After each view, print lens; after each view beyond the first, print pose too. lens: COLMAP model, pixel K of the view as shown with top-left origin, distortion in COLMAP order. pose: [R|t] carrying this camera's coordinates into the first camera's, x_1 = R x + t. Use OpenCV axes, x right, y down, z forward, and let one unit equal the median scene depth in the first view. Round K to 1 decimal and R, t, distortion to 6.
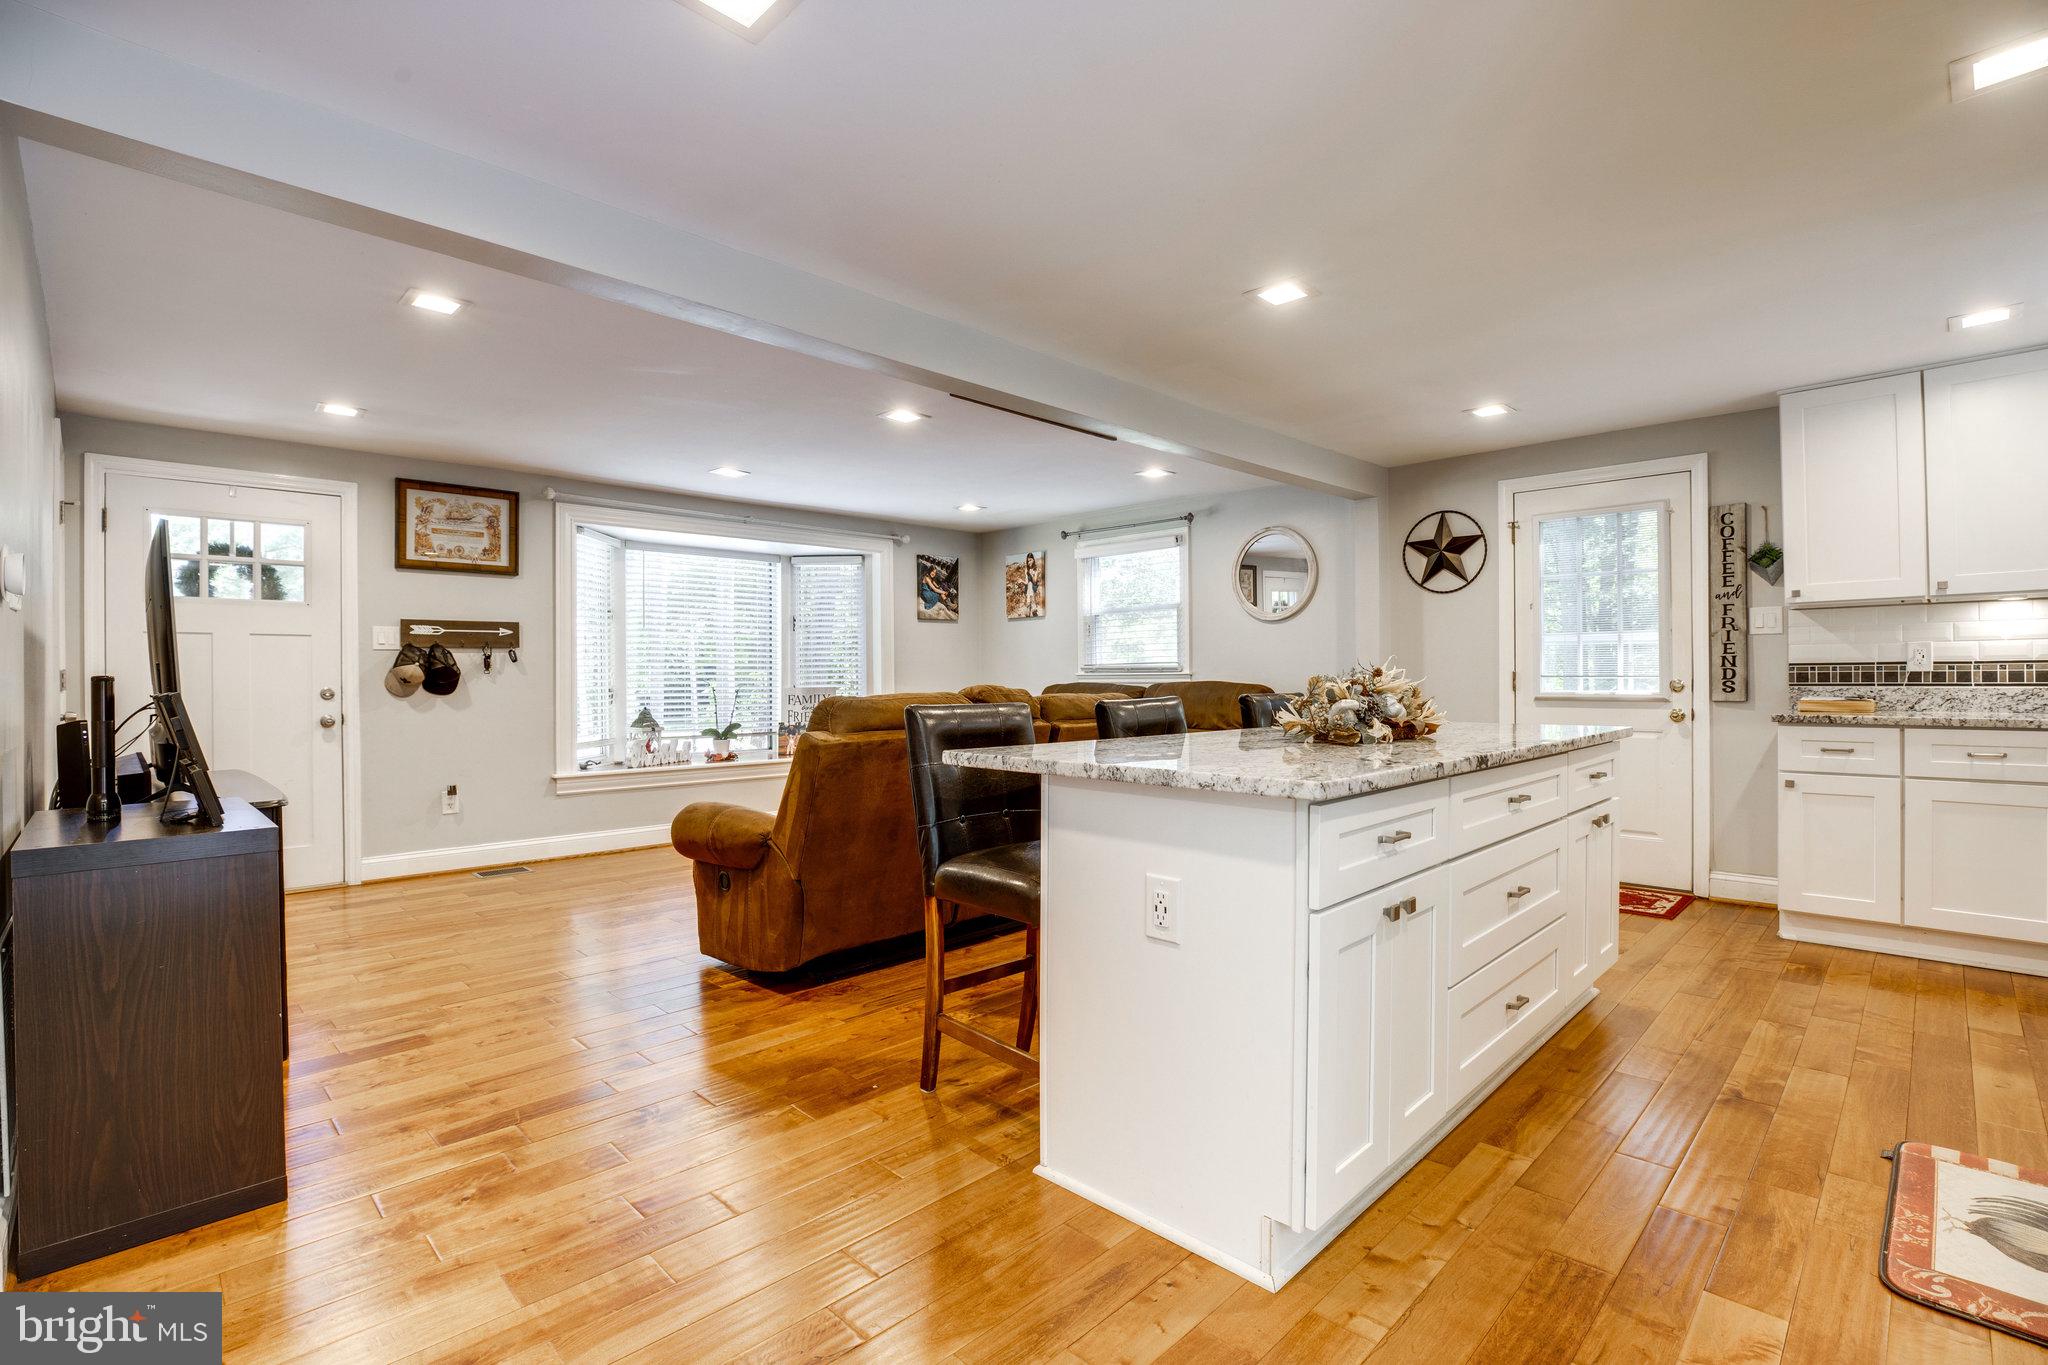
lens RADIAL K [[942.8, 0, 1008.5], [0, 942.8, 674.7], [0, 0, 1]] dist [-0.036362, 0.007632]
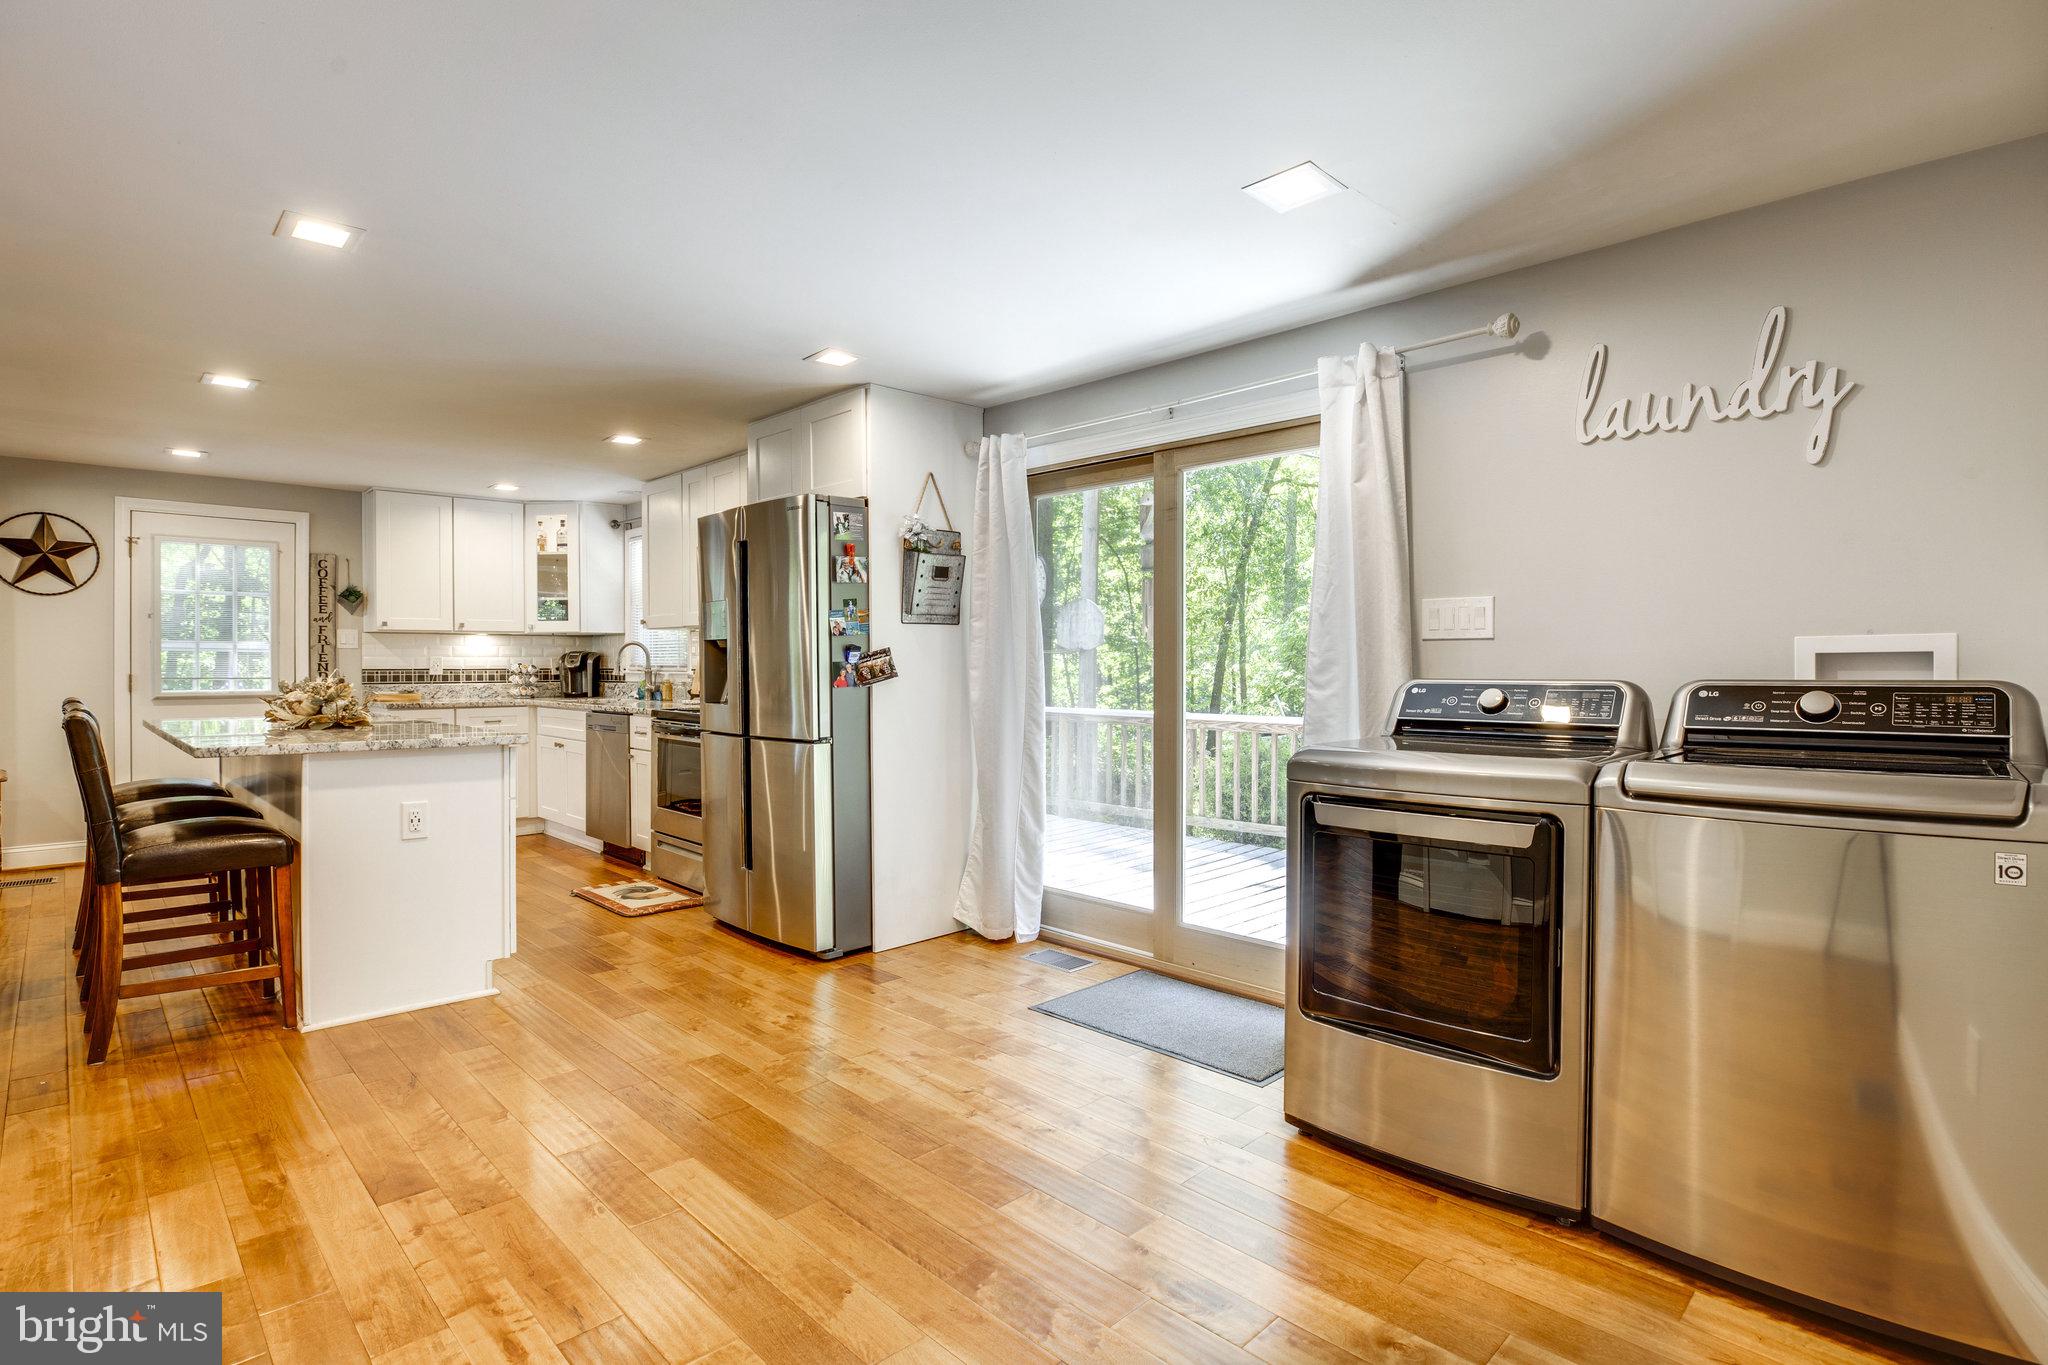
lens RADIAL K [[1010.8, 0, 1024.0], [0, 1010.8, 682.5], [0, 0, 1]] dist [-0.036110, 0.008780]
pose [[0.000544, -0.011974, 0.999928, -0.608455], [-0.003995, 0.999920, 0.011976, -0.011638], [-0.999992, -0.004001, 0.000496, -0.044388]]
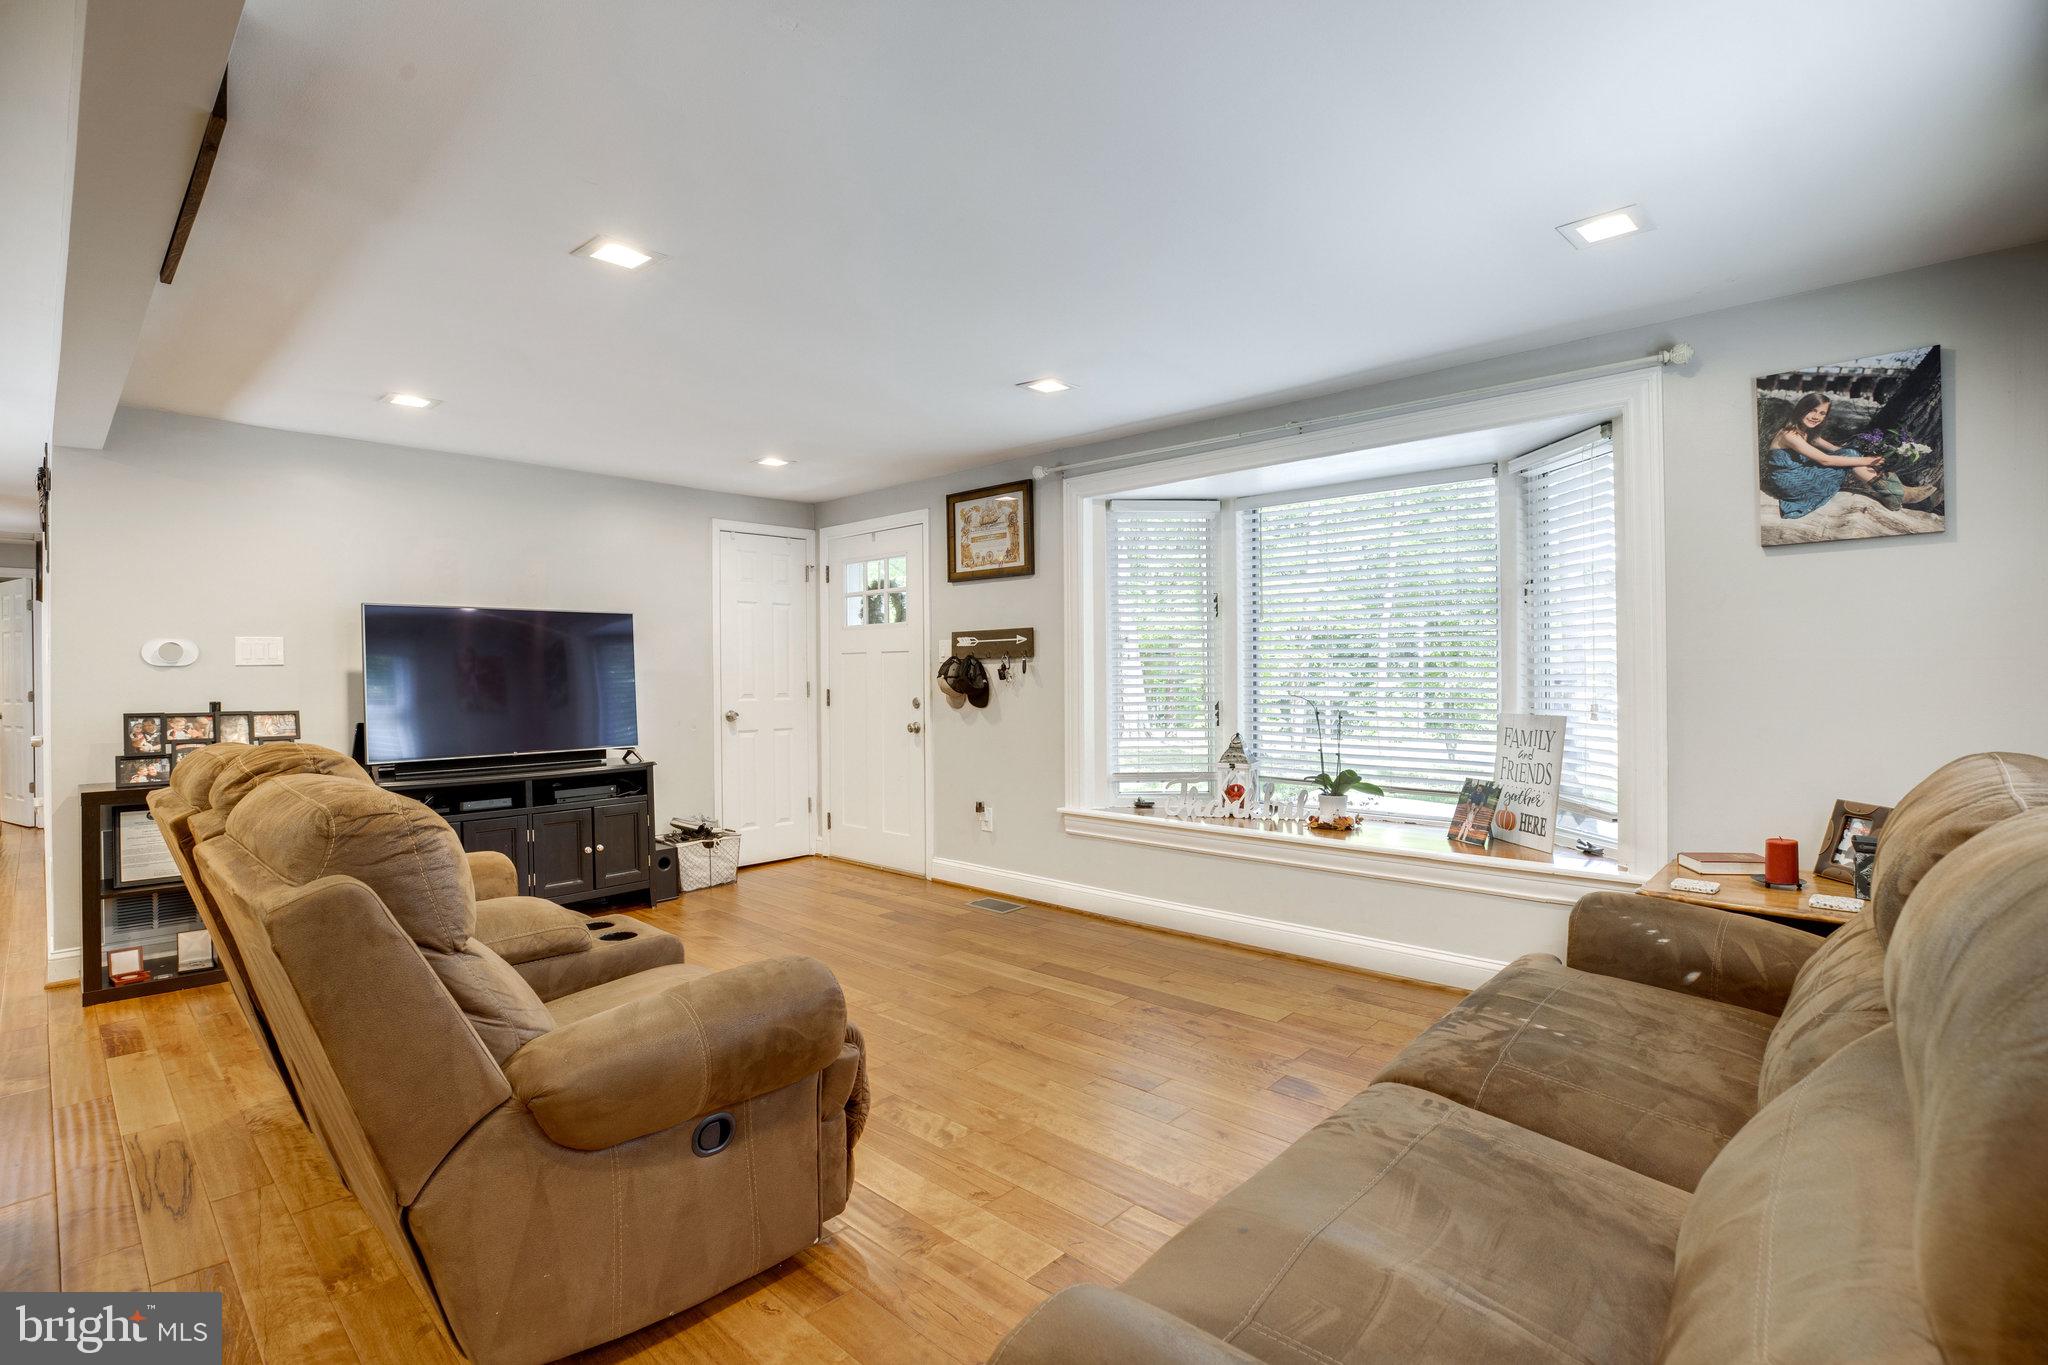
lens RADIAL K [[950.5, 0, 1021.3], [0, 950.5, 671.7], [0, 0, 1]] dist [-0.030437, 0.000218]
pose [[0.048931, 0.005527, -0.998787, 0.396194], [0.010096, 0.999931, 0.006028, -0.021819], [0.998751, -0.010378, 0.048872, 1.023947]]
